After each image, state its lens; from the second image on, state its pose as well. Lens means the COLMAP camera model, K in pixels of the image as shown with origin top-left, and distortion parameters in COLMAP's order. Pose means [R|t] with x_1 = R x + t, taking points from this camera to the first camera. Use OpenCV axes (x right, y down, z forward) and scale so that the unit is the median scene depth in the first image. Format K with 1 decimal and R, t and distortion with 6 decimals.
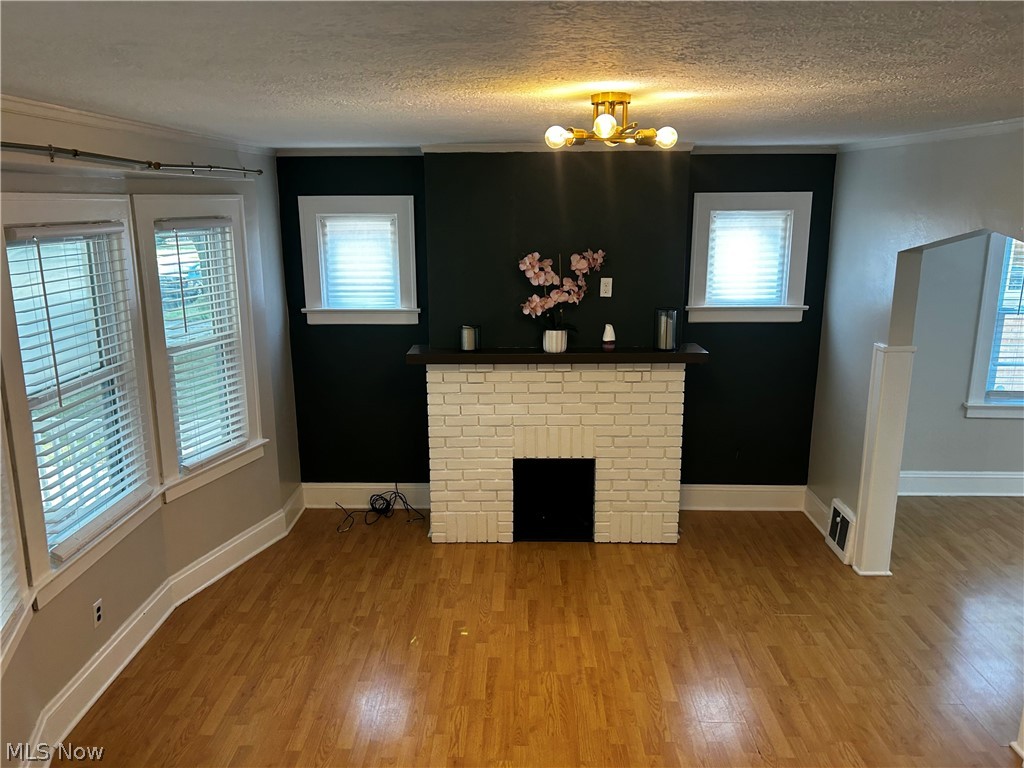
lens RADIAL K [[782.2, 0, 508.3], [0, 782.2, 385.9], [0, 0, 1]] dist [0.060185, -0.063995]
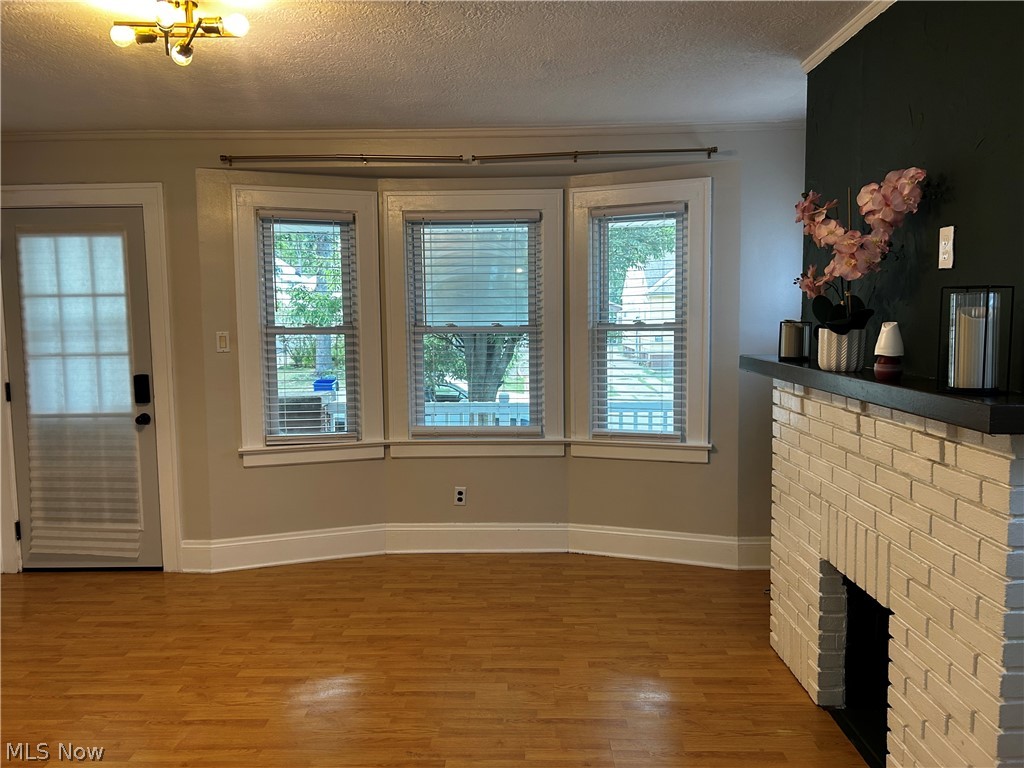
lens RADIAL K [[782.2, 0, 503.9], [0, 782.2, 382.2], [0, 0, 1]] dist [0.060185, -0.063995]
pose [[-0.010036, 0.097482, -0.995187, 0.593342], [-0.224357, 0.969643, 0.097242, -0.036468], [0.974455, 0.224253, 0.012140, 0.755836]]
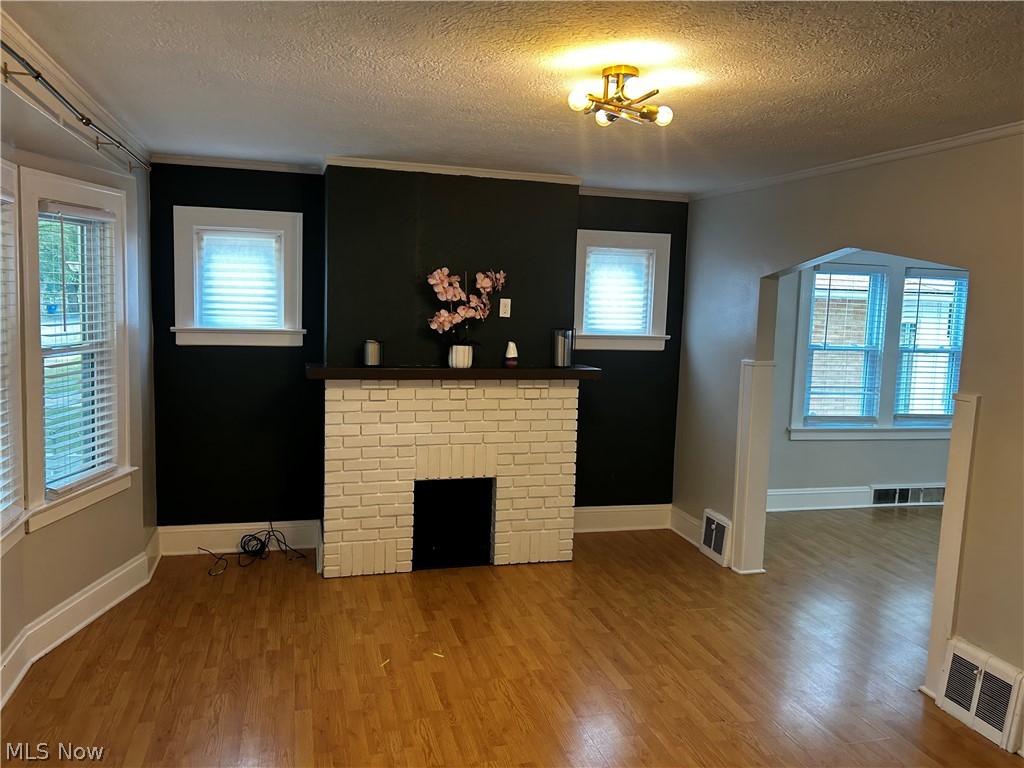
lens RADIAL K [[782.2, 0, 512.5], [0, 782.2, 377.8], [0, 0, 1]] dist [0.060185, -0.063995]
pose [[0.956648, 0.004615, 0.291211, -0.165020], [0.031557, 0.992345, -0.119394, 0.089081], [-0.289533, 0.123407, 0.949179, 0.031015]]
